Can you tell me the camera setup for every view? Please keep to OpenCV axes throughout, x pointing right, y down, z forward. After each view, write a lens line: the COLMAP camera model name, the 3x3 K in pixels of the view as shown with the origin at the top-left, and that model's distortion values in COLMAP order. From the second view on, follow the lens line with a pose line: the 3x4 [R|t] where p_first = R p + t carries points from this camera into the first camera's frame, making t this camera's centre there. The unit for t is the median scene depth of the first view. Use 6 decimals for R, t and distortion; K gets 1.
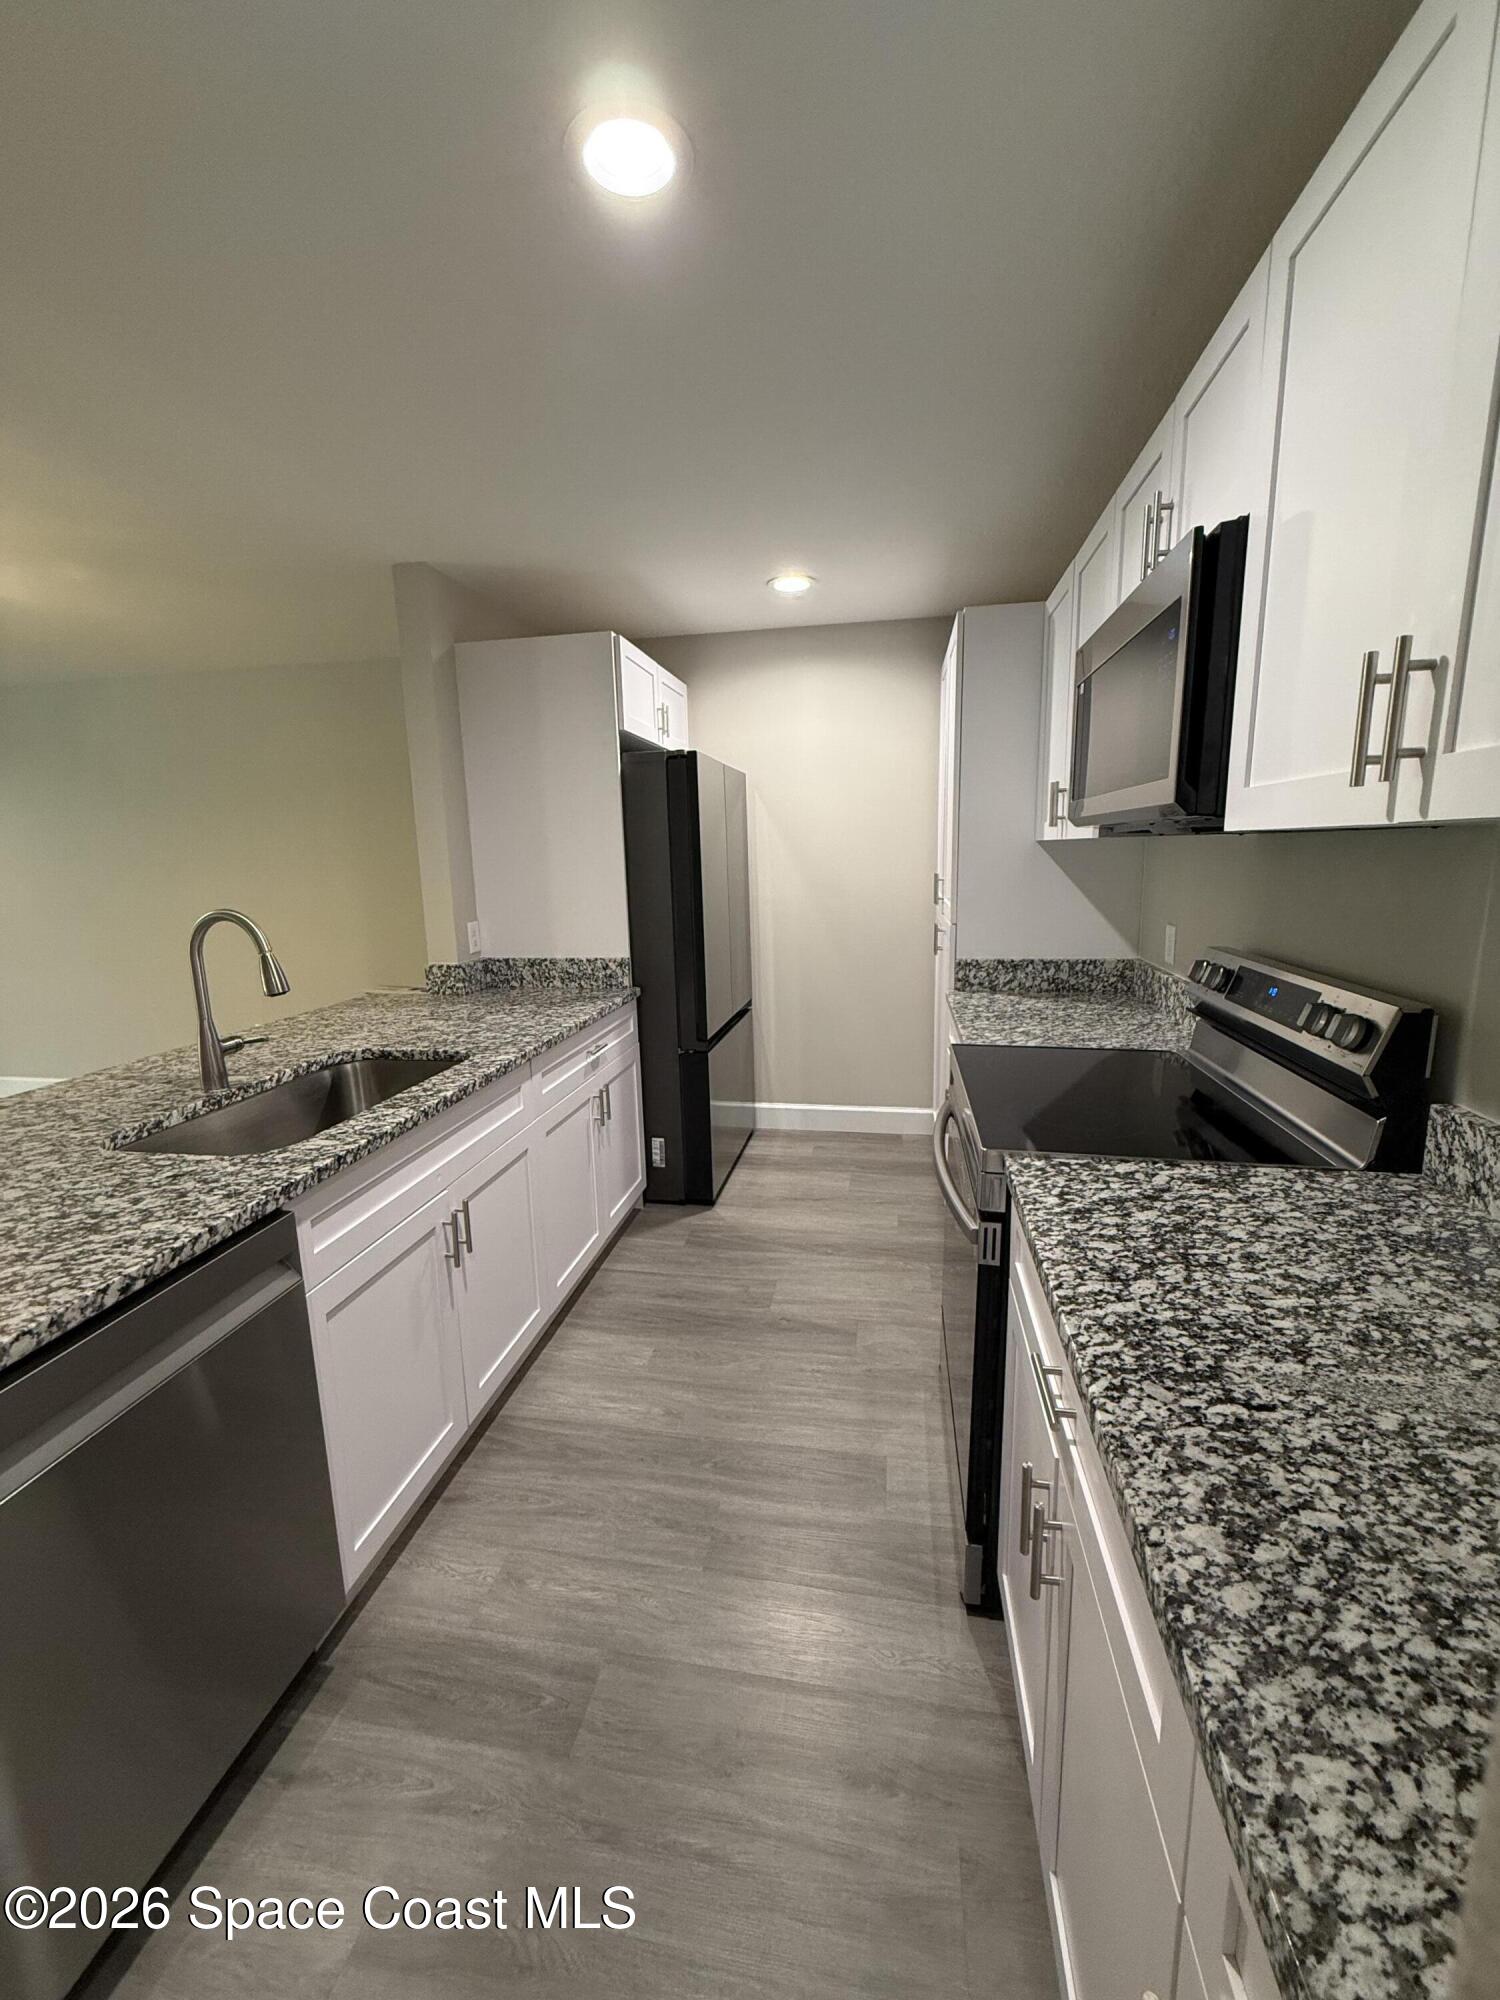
lens RADIAL K [[798.0, 0, 751.4], [0, 798.0, 993.2], [0, 0, 1]] dist [-0.005788, -0.000549]
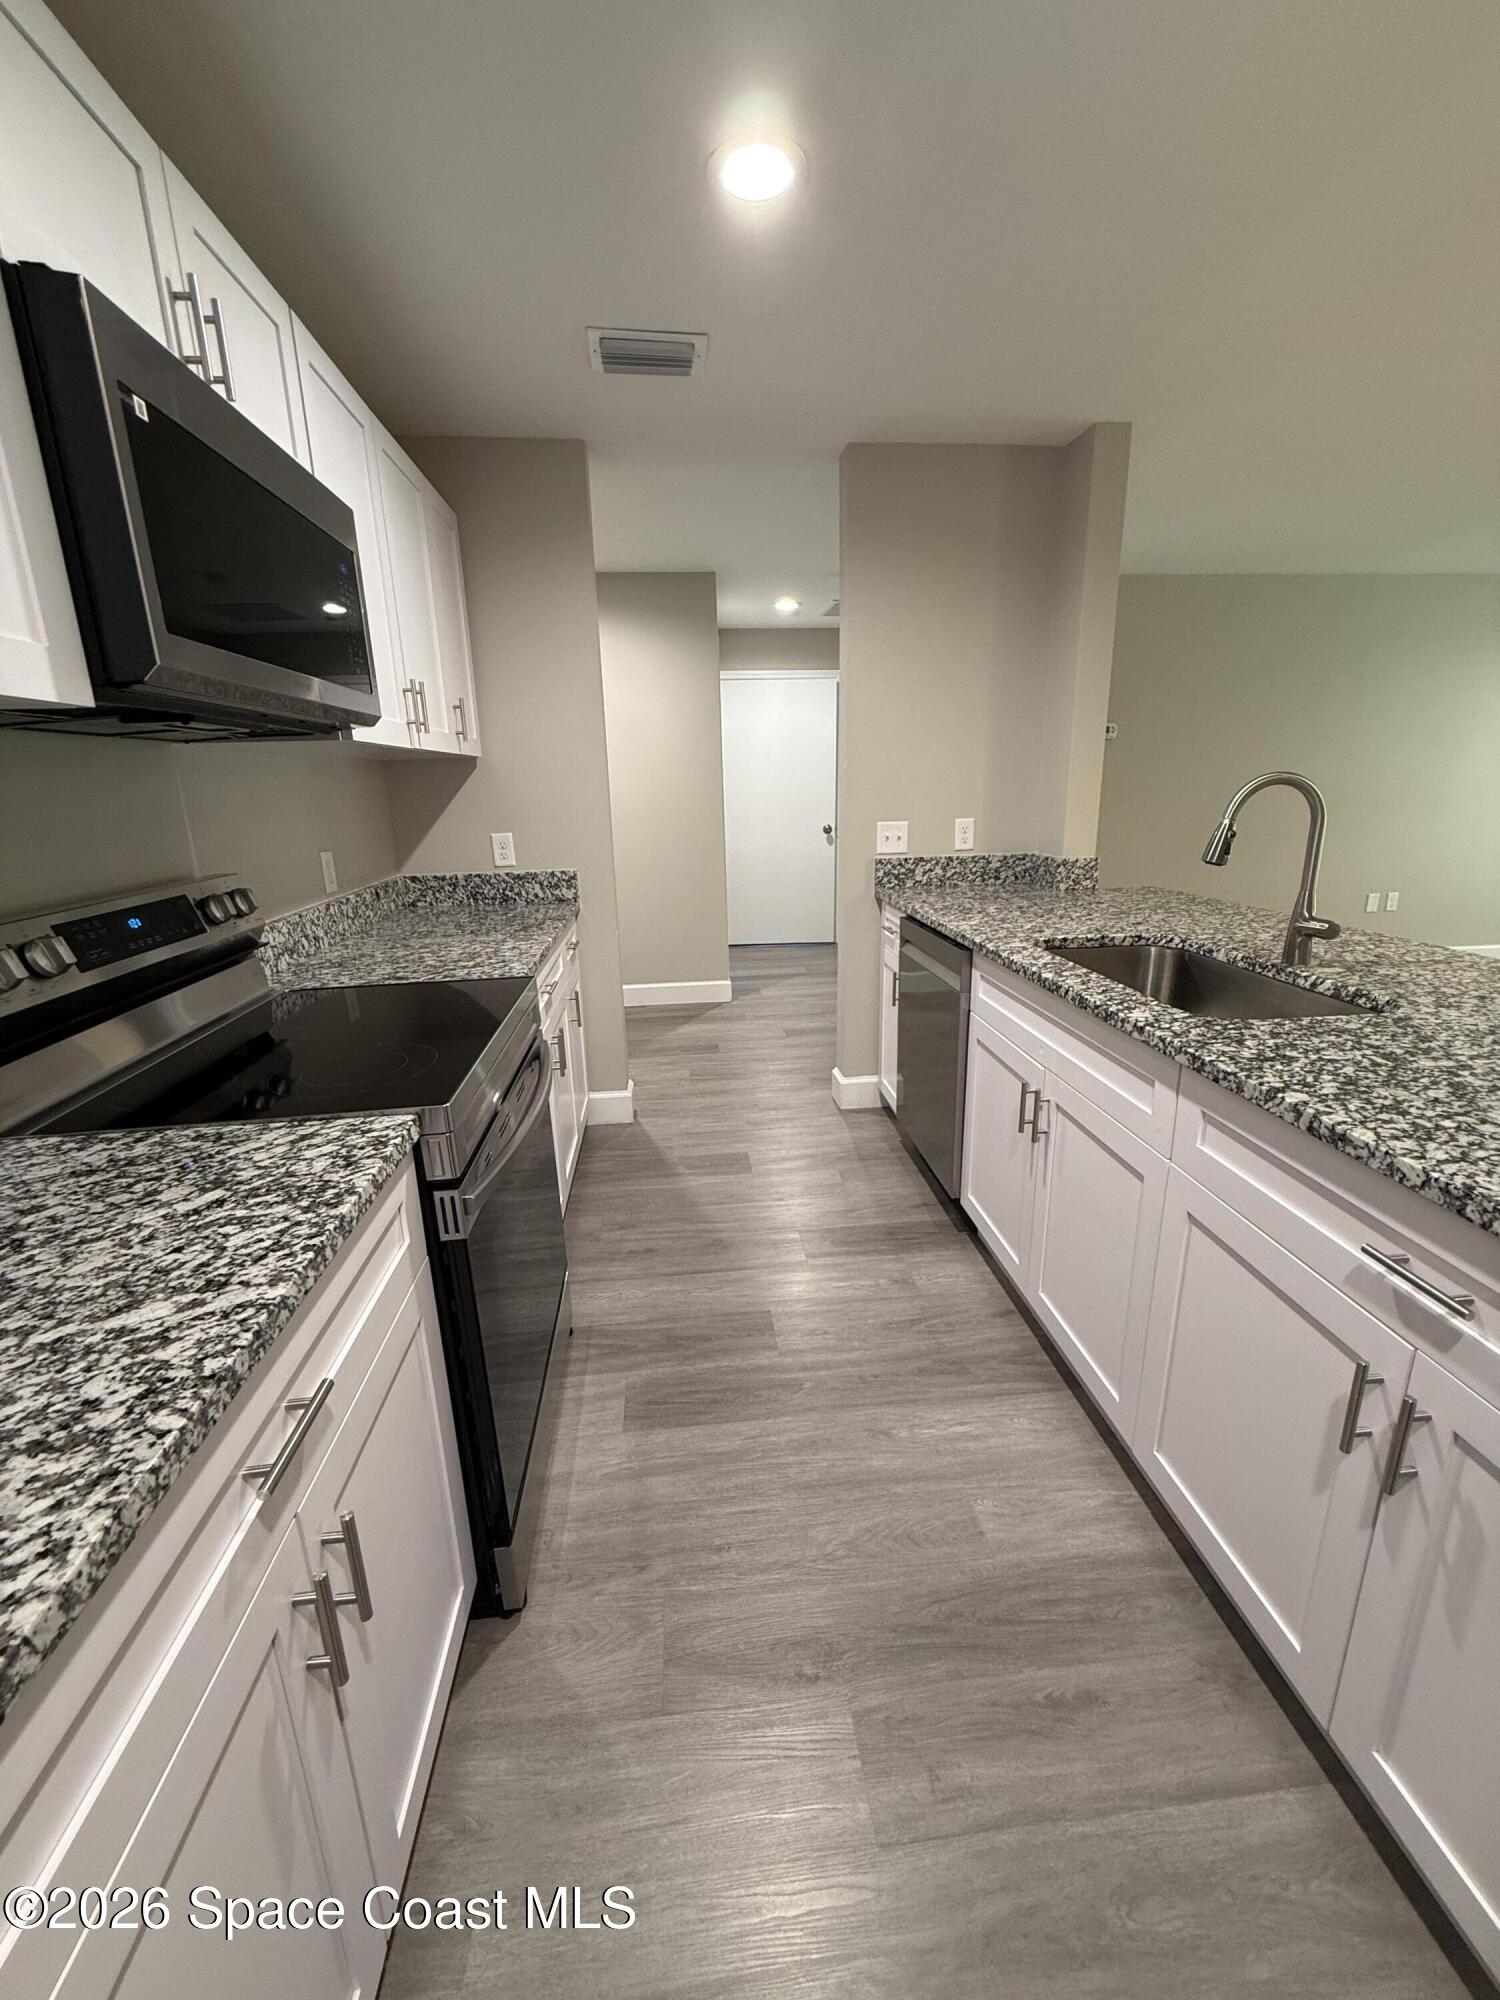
lens RADIAL K [[798.0, 0, 746.2], [0, 798.0, 1008.7], [0, 0, 1]] dist [-0.005788, -0.000549]
pose [[-0.963675, 0.118147, -0.239524, 0.220372], [0.001128, 0.898627, 0.438713, -0.274406], [0.267075, 0.422506, -0.866117, 1.812449]]
